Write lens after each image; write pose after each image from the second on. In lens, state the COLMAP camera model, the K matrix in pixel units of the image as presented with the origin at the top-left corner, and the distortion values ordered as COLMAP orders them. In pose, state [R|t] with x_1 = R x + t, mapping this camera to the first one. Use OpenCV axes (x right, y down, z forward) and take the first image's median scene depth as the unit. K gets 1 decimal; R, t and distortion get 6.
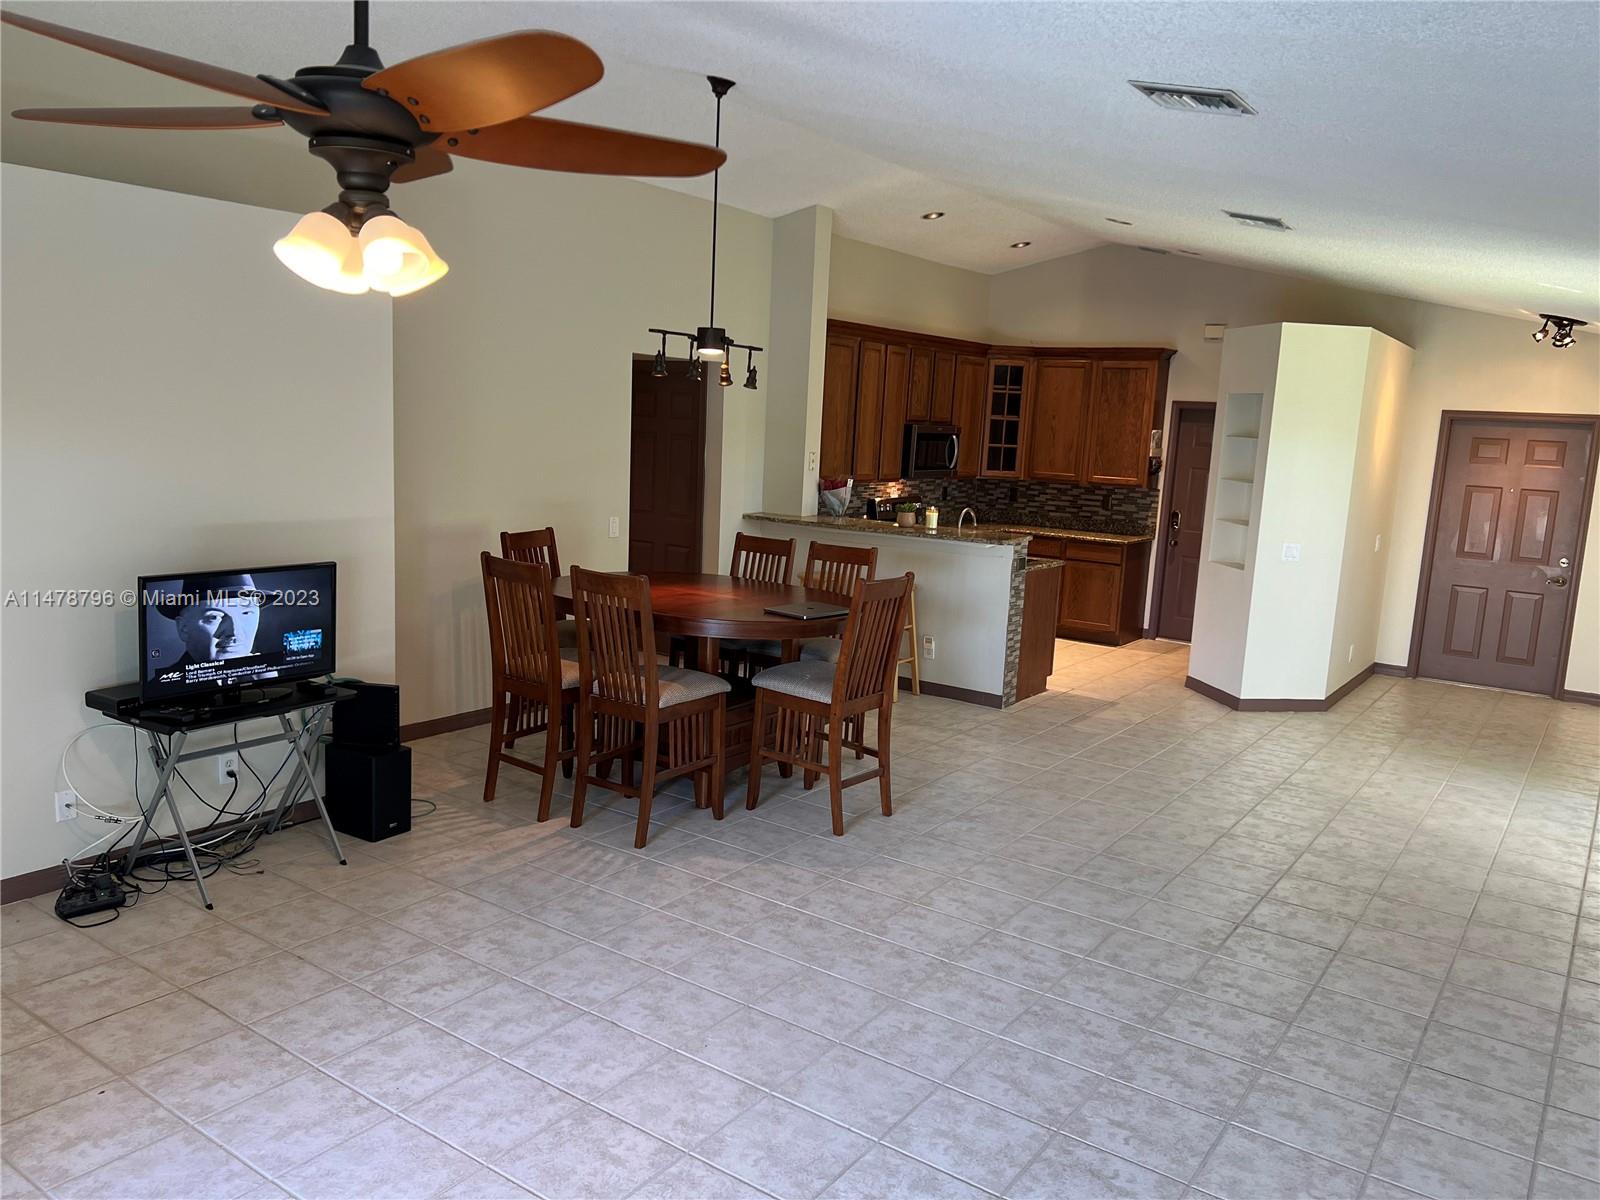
lens RADIAL K [[1197.3, 0, 784.1], [0, 1197.3, 610.7], [0, 0, 1]] dist [0.033226, -0.022078]
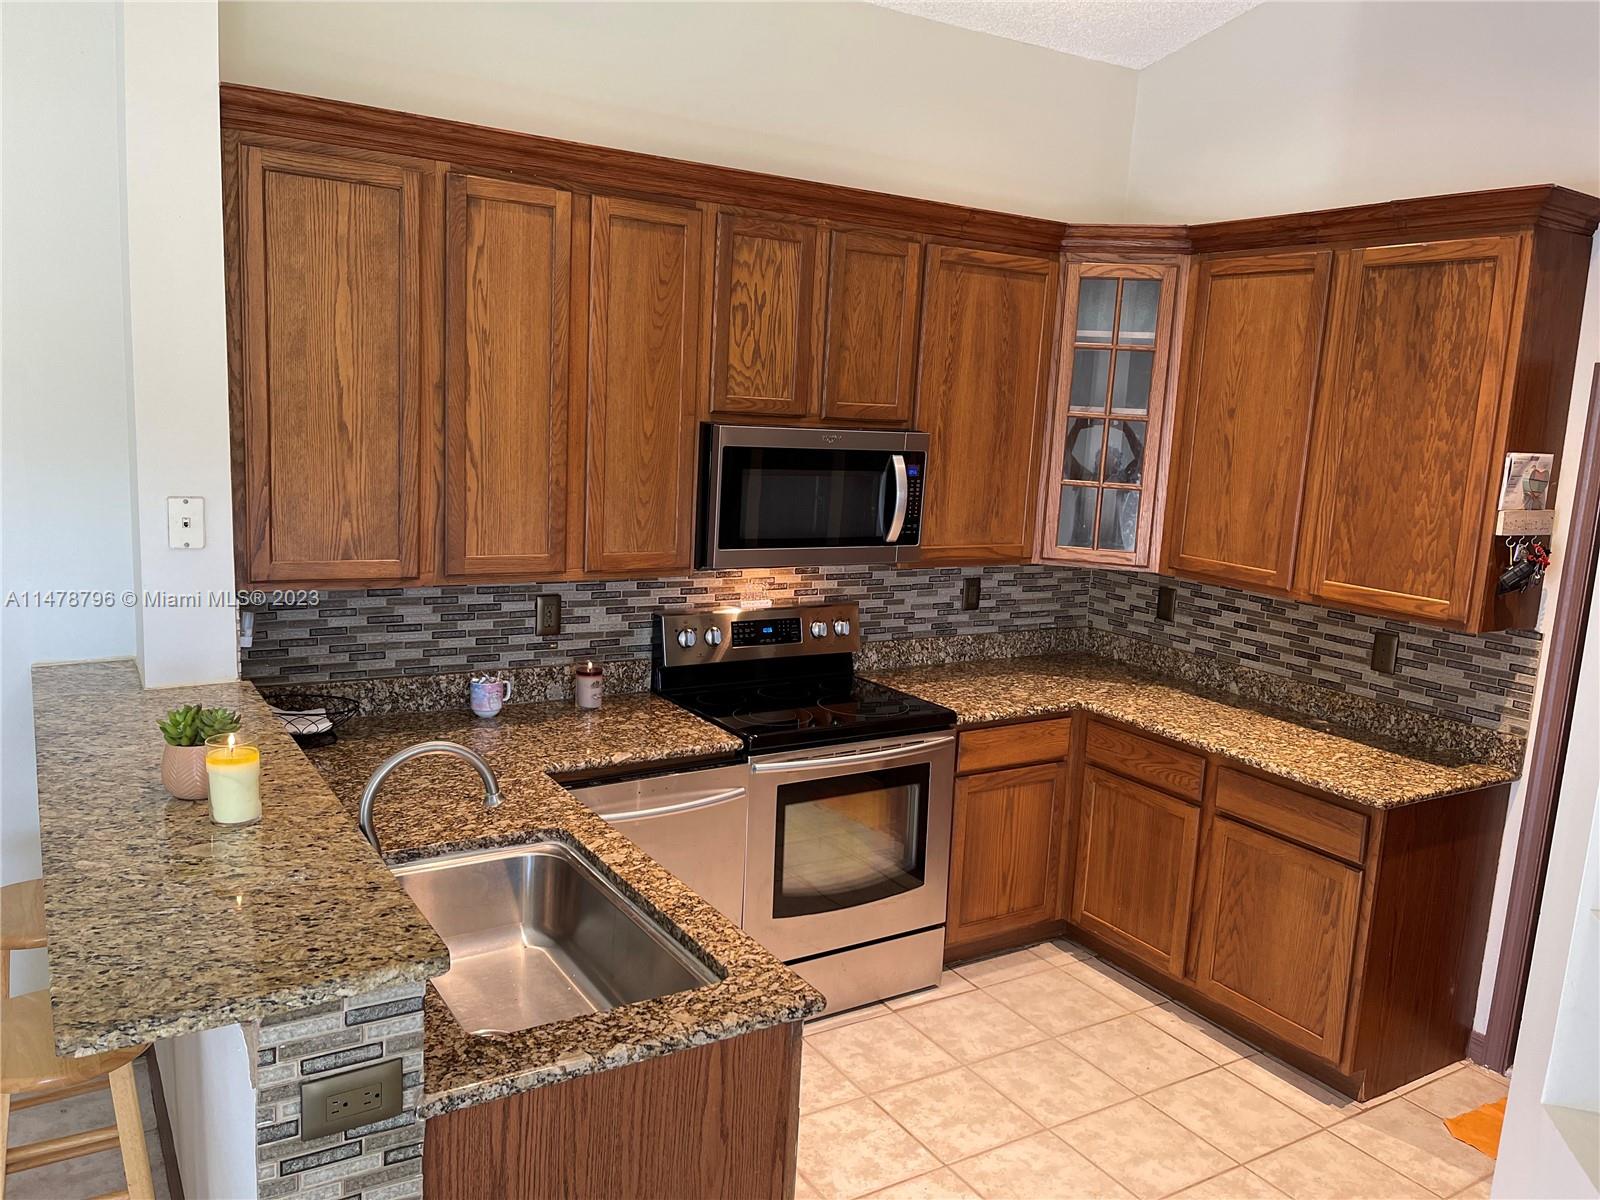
lens RADIAL K [[1219.9, 0, 803.8], [0, 1219.9, 598.4], [0, 0, 1]] dist [0.039258, -0.025620]
pose [[0.924383, 0.065068, -0.375874, 0.256035], [-0.072963, 0.997312, -0.006790, -0.094948], [0.374422, 0.033702, 0.926646, 0.621595]]
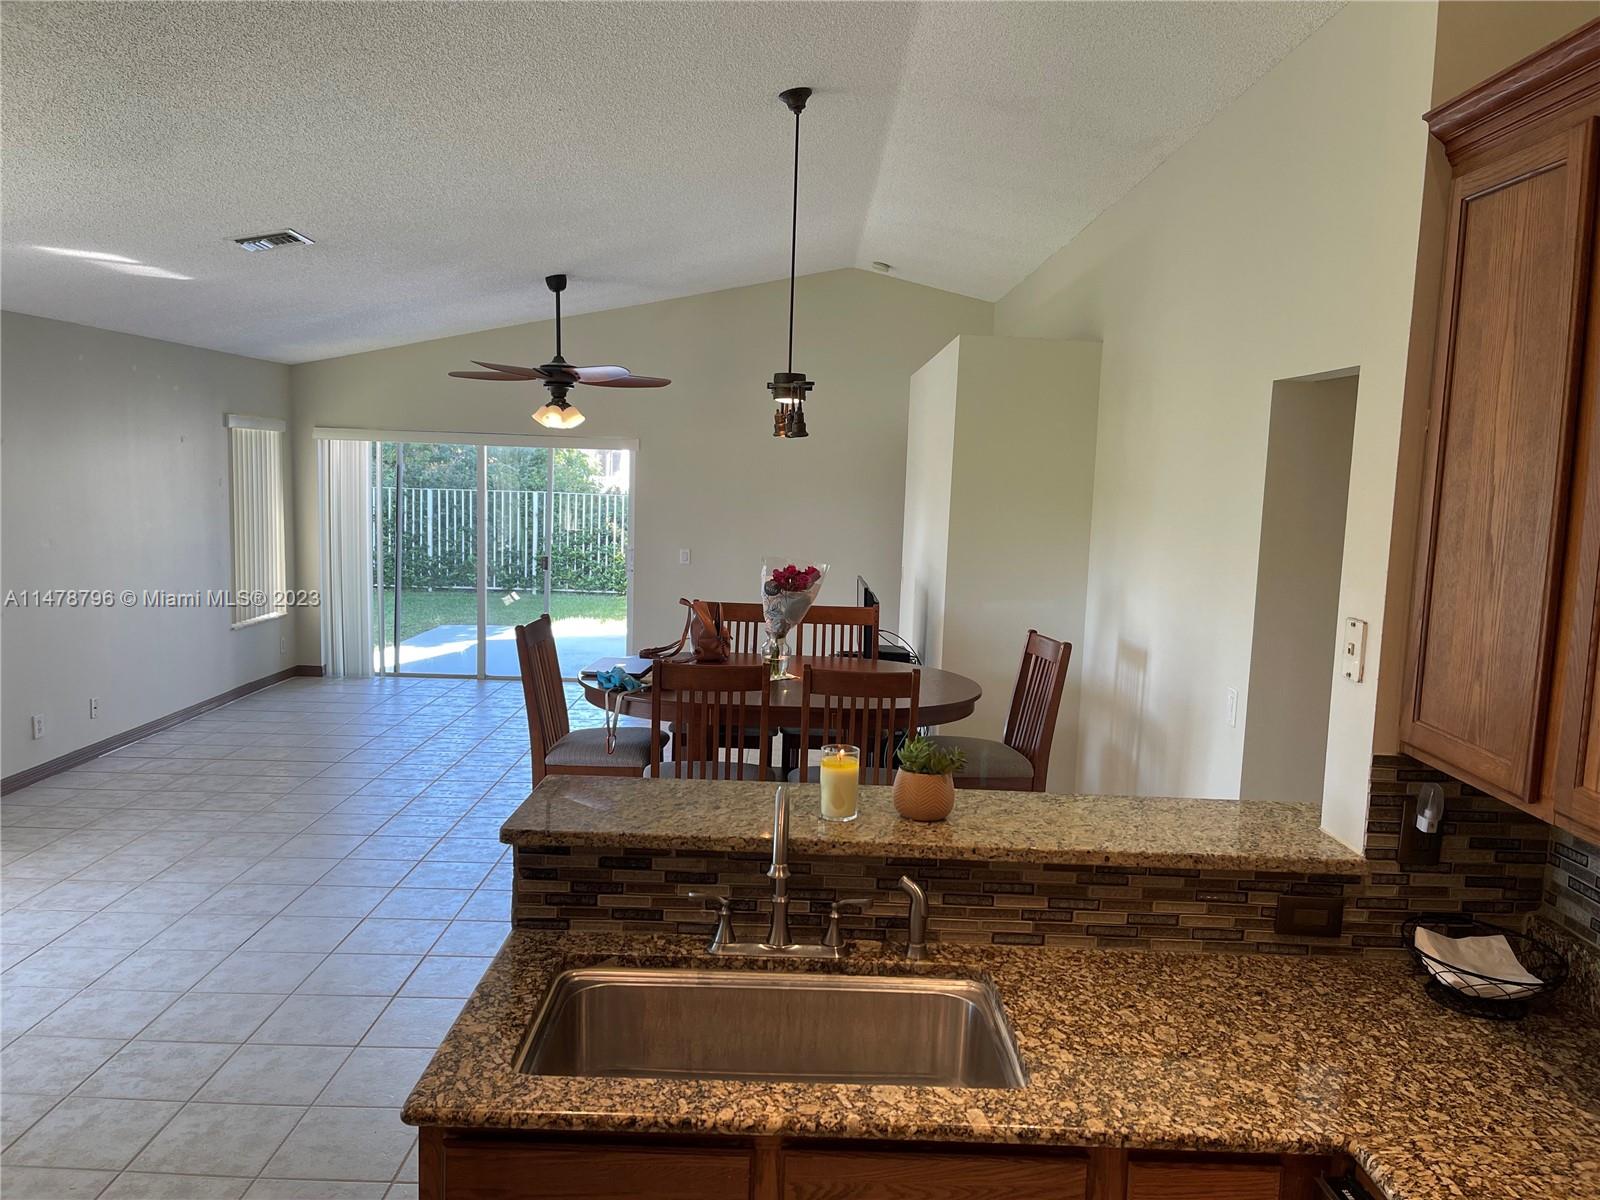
lens RADIAL K [[1219.9, 0, 805.4], [0, 1219.9, 600.3], [0, 0, 1]] dist [0.039258, -0.025620]
pose [[-0.811025, -0.007958, -0.584958, 0.245069], [-0.164292, 0.962766, 0.214688, -0.146465], [0.561469, 0.270221, -0.782134, 0.951419]]
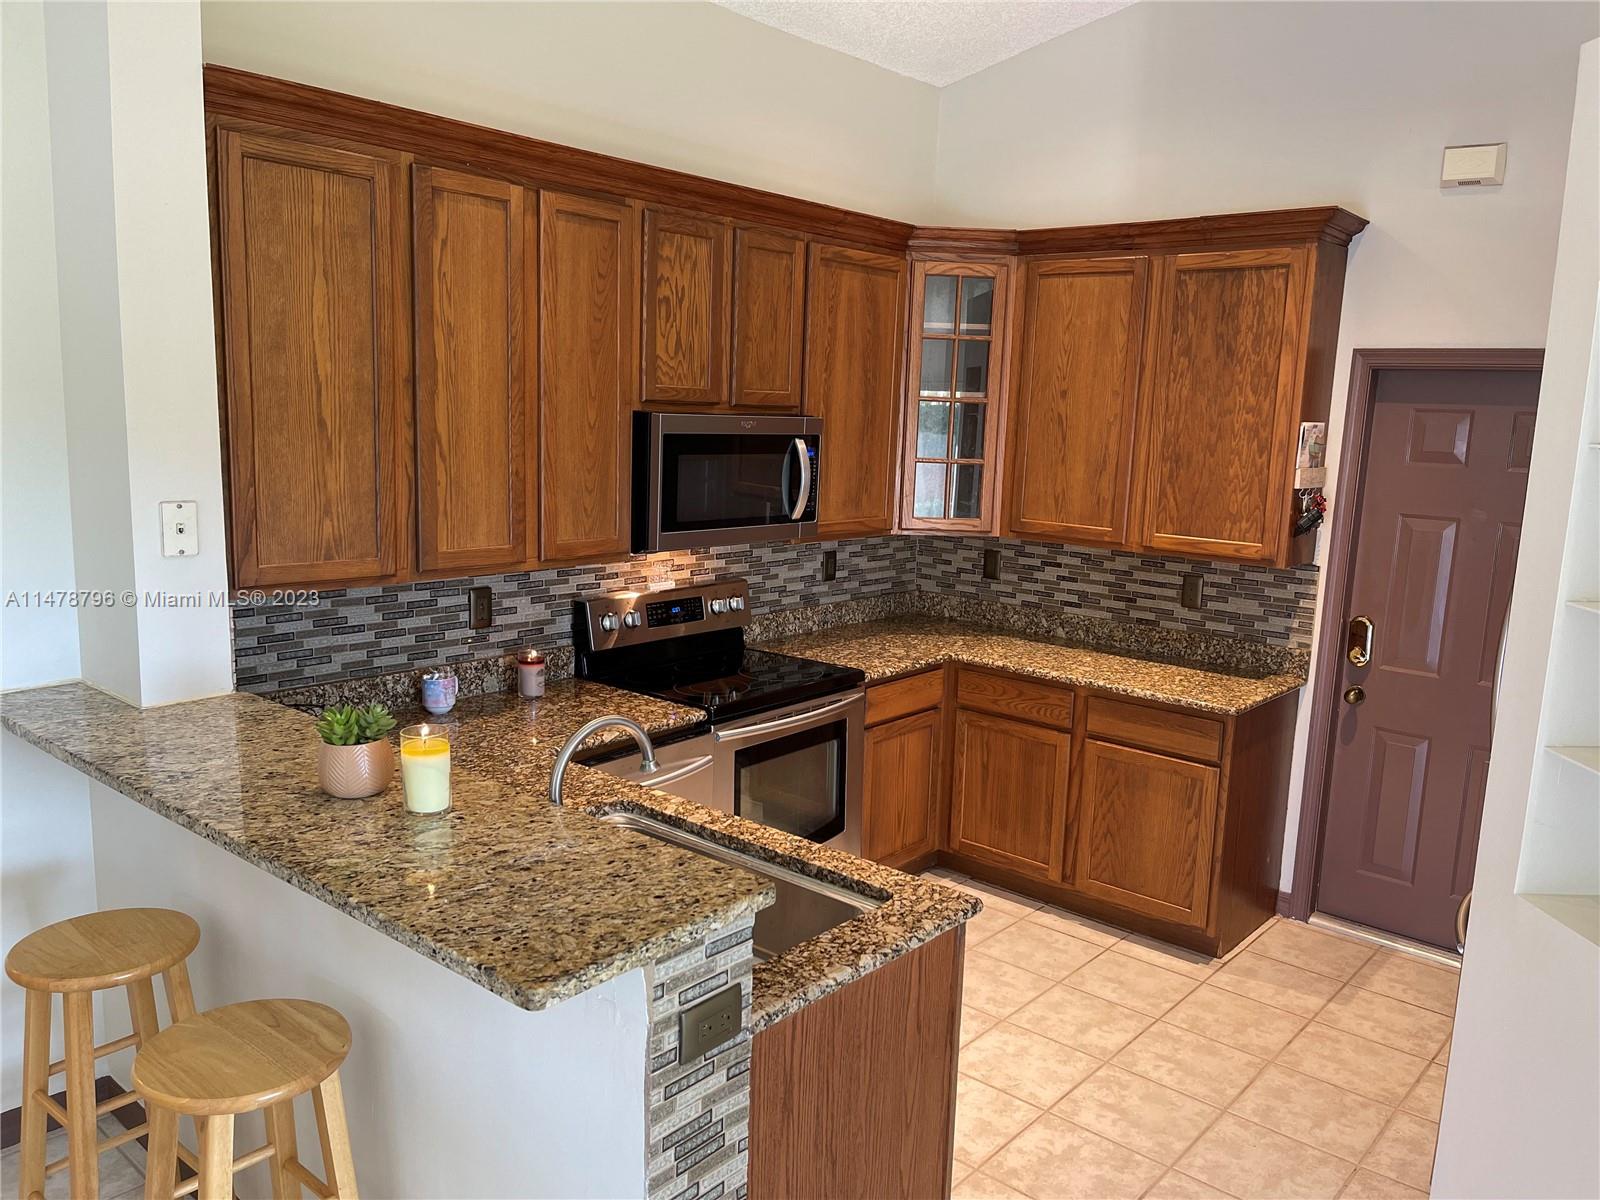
lens RADIAL K [[1219.9, 0, 812.5], [0, 1219.9, 602.2], [0, 0, 1]] dist [0.039258, -0.025620]
pose [[0.996545, 0.003691, -0.082967, 0.177196], [-0.004077, 0.999982, -0.004475, -0.087326], [0.082949, 0.004798, 0.996542, 0.575478]]
